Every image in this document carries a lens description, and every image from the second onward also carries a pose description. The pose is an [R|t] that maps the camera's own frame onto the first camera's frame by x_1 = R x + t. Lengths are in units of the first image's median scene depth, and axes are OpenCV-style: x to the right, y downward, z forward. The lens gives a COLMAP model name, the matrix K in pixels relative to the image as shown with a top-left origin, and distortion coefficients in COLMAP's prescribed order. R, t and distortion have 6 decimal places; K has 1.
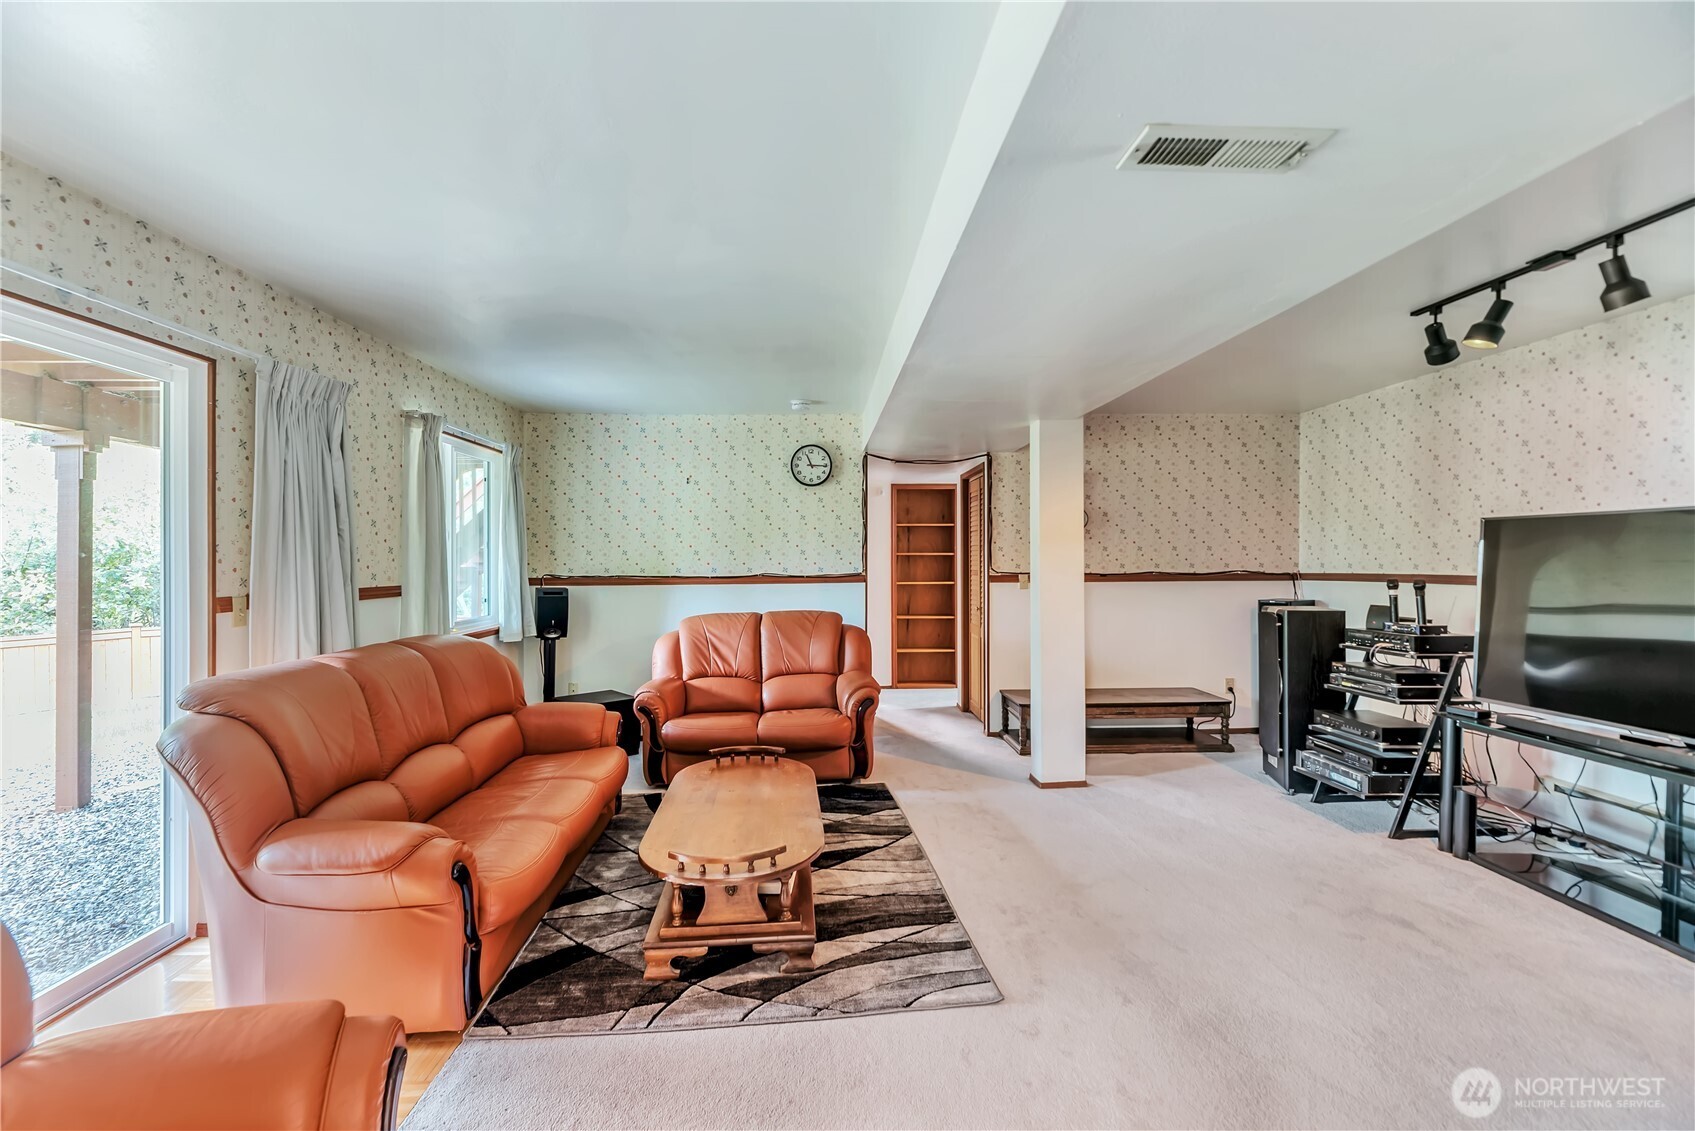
lens RADIAL K [[705.8, 0, 832.7], [0, 705.8, 563.8], [0, 0, 1]] dist [0.000679, -0.000881]
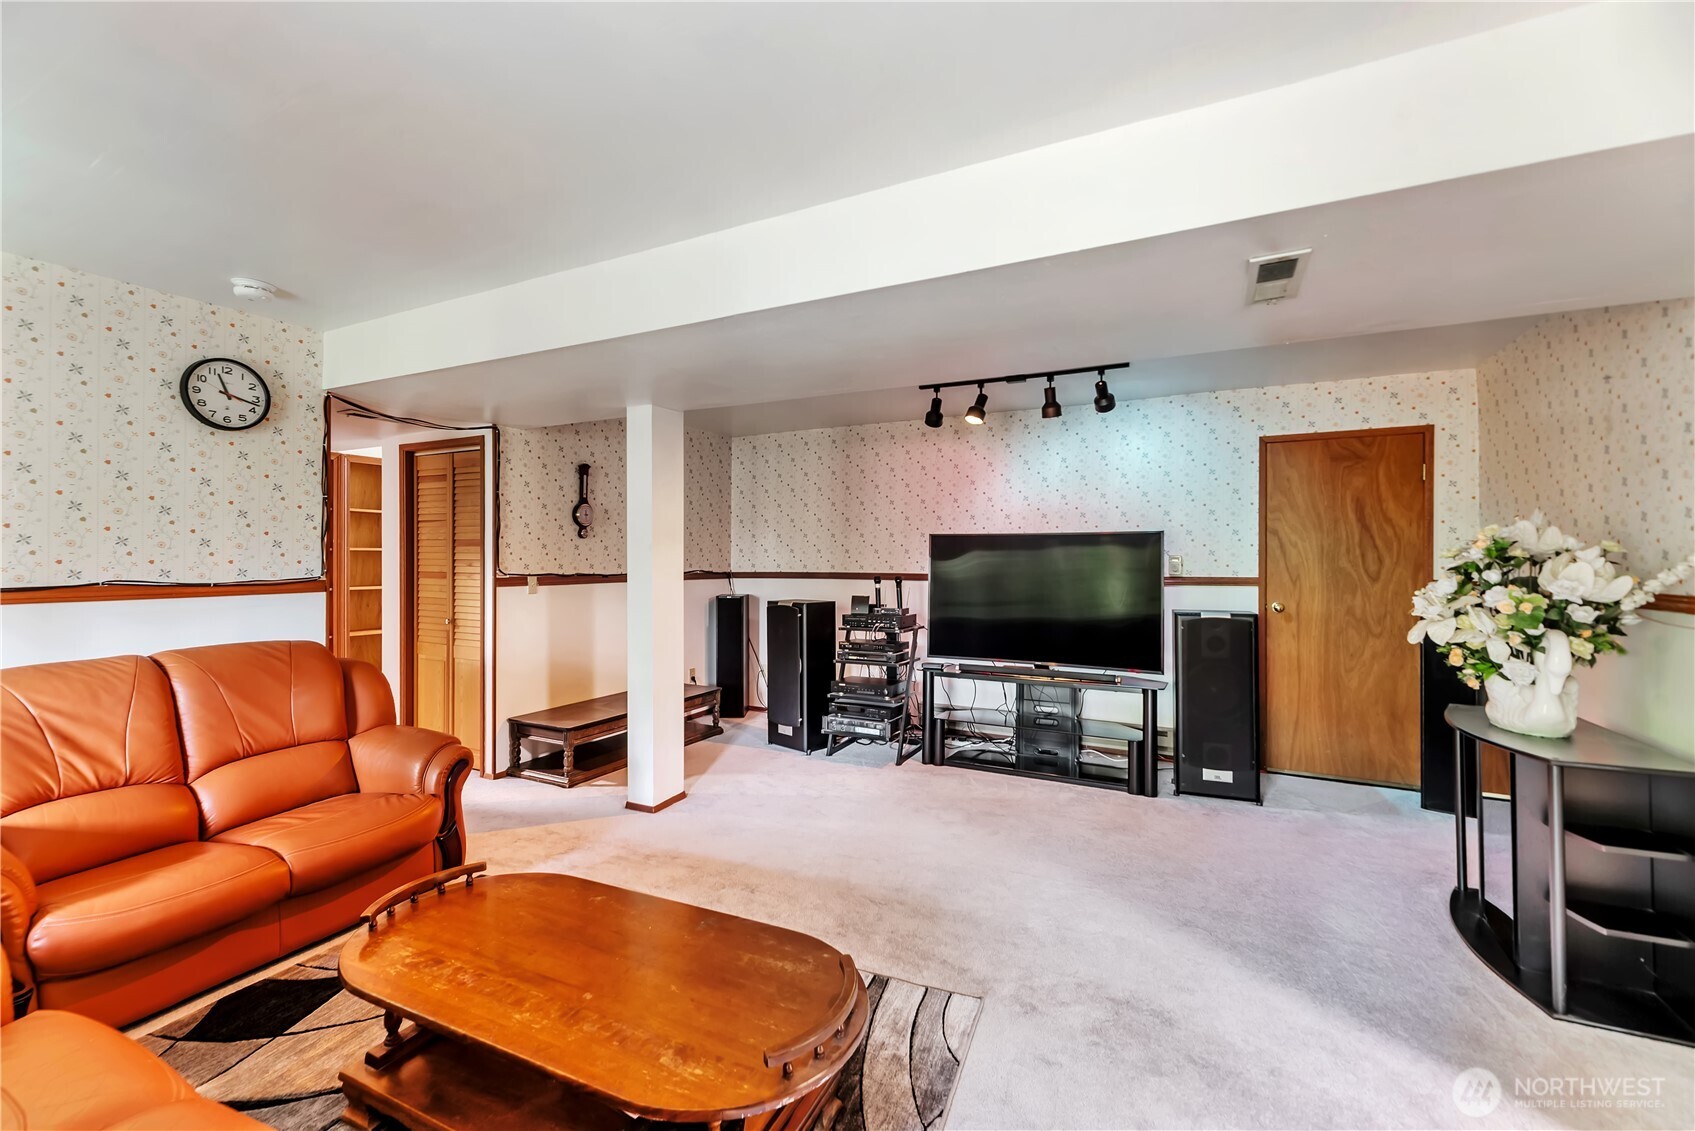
lens RADIAL K [[705.8, 0, 835.0], [0, 705.8, 568.8], [0, 0, 1]] dist [0.000679, -0.000881]
pose [[0.494653, -0.003539, 0.869083, -0.329679], [-0.004257, 0.999970, 0.006495, -0.001096], [-0.869080, -0.006912, 0.494623, 0.308735]]
